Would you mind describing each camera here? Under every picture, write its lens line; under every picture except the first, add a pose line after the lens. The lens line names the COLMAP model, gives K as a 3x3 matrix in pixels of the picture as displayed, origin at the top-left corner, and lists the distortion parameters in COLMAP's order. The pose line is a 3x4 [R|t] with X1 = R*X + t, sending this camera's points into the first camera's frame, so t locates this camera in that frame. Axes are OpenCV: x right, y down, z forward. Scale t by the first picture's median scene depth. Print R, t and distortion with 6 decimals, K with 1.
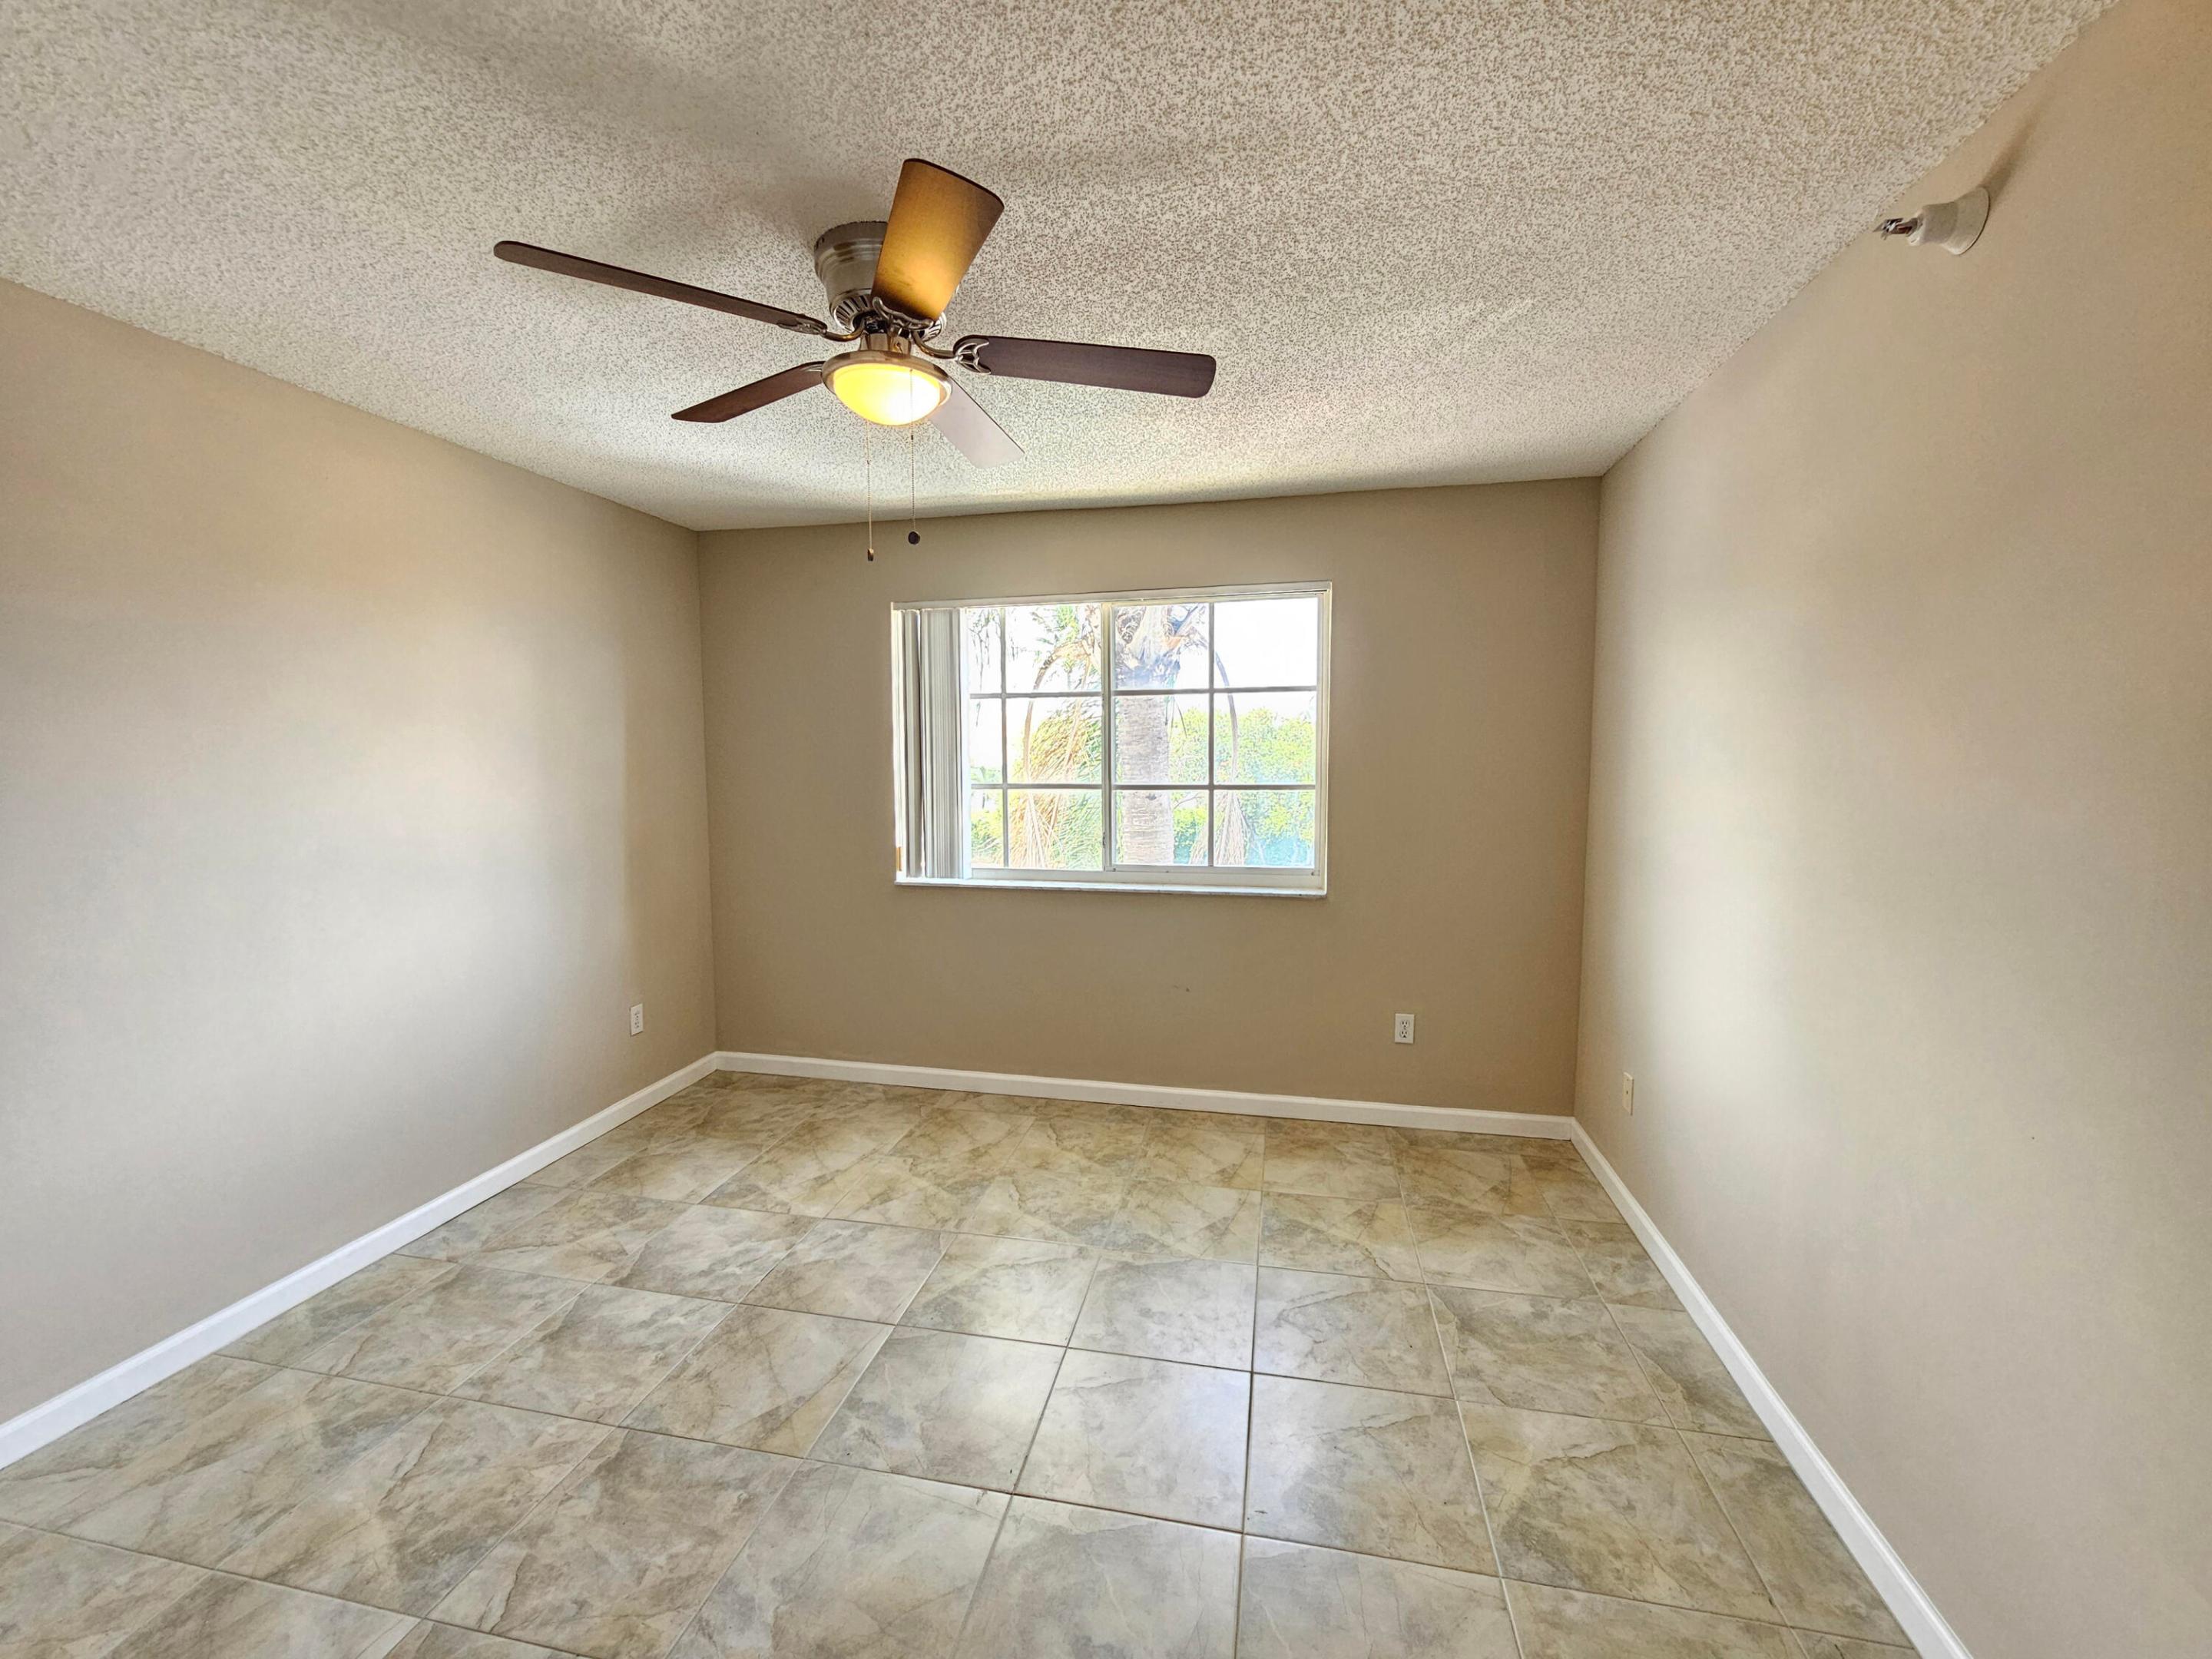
lens RADIAL K [[906.8, 0, 1097.8], [0, 906.8, 844.5], [0, 0, 1]] dist [-0.003922, 0.001126]
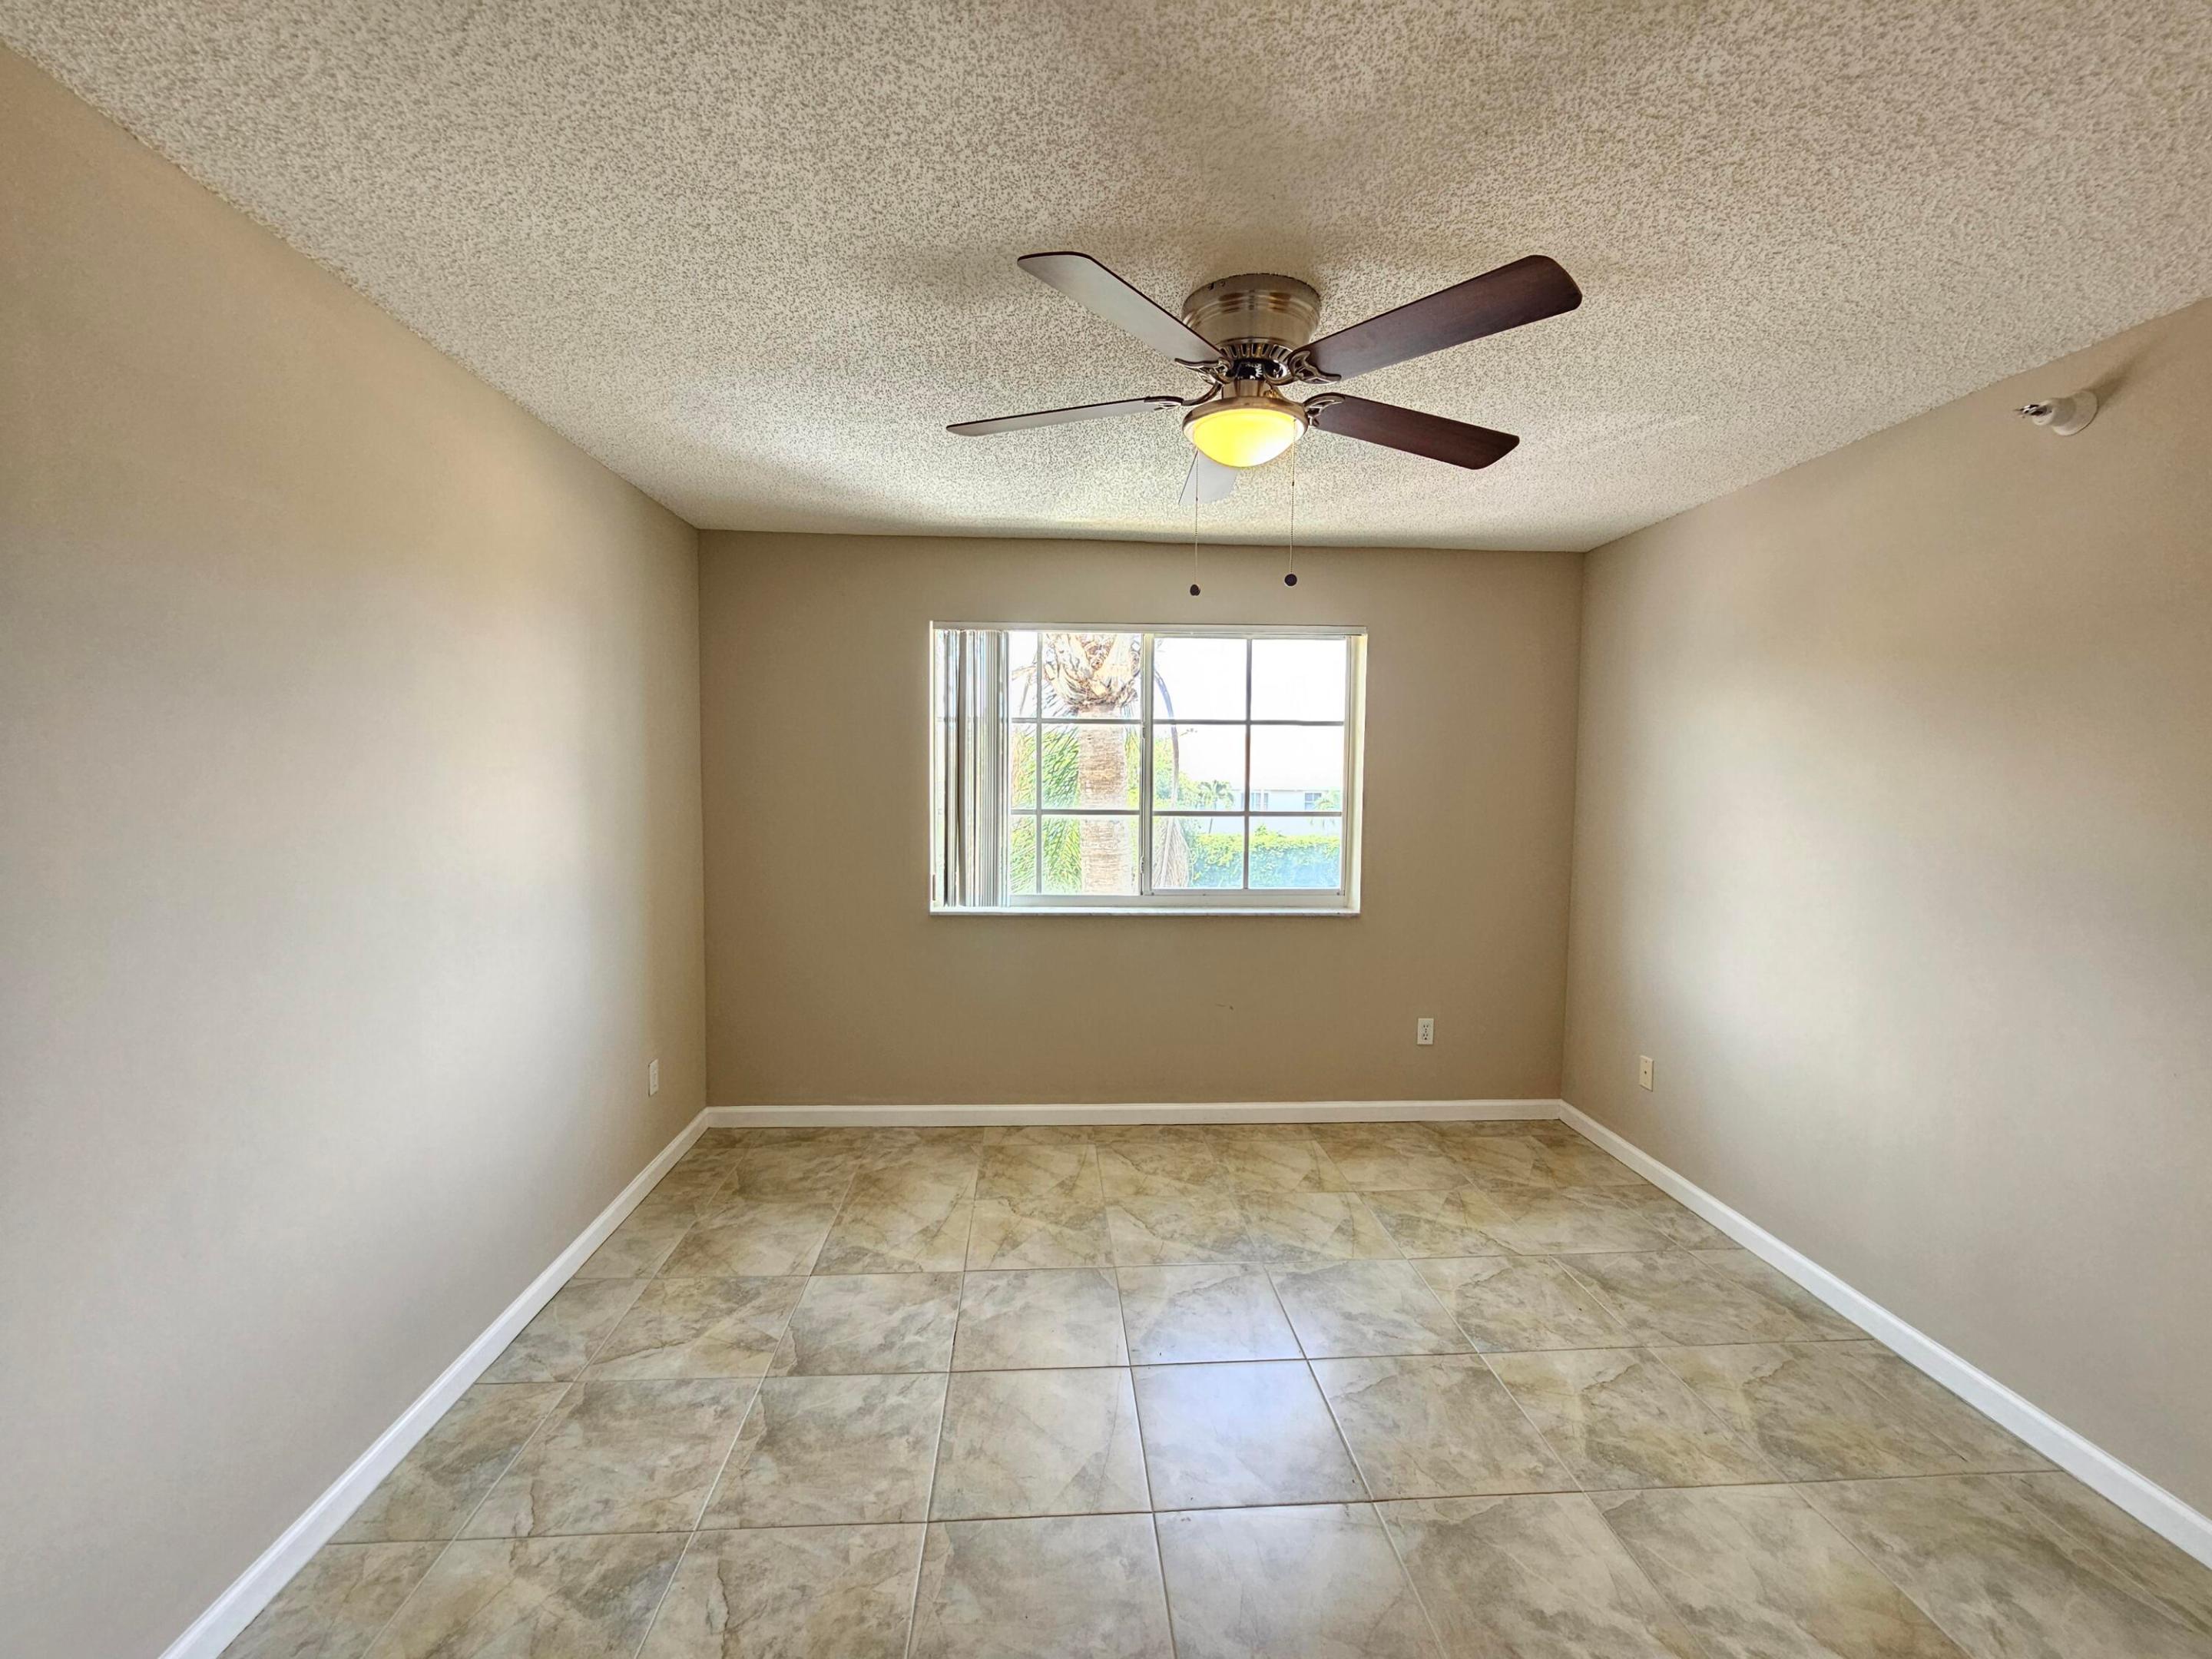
lens RADIAL K [[906.8, 0, 1094.7], [0, 906.8, 845.4], [0, 0, 1]] dist [-0.003922, 0.001126]
pose [[0.962929, -0.008387, 0.269623, -0.428422], [0.013809, 0.999739, -0.018220, -0.012719], [-0.269400, 0.021268, 0.962794, 0.045100]]
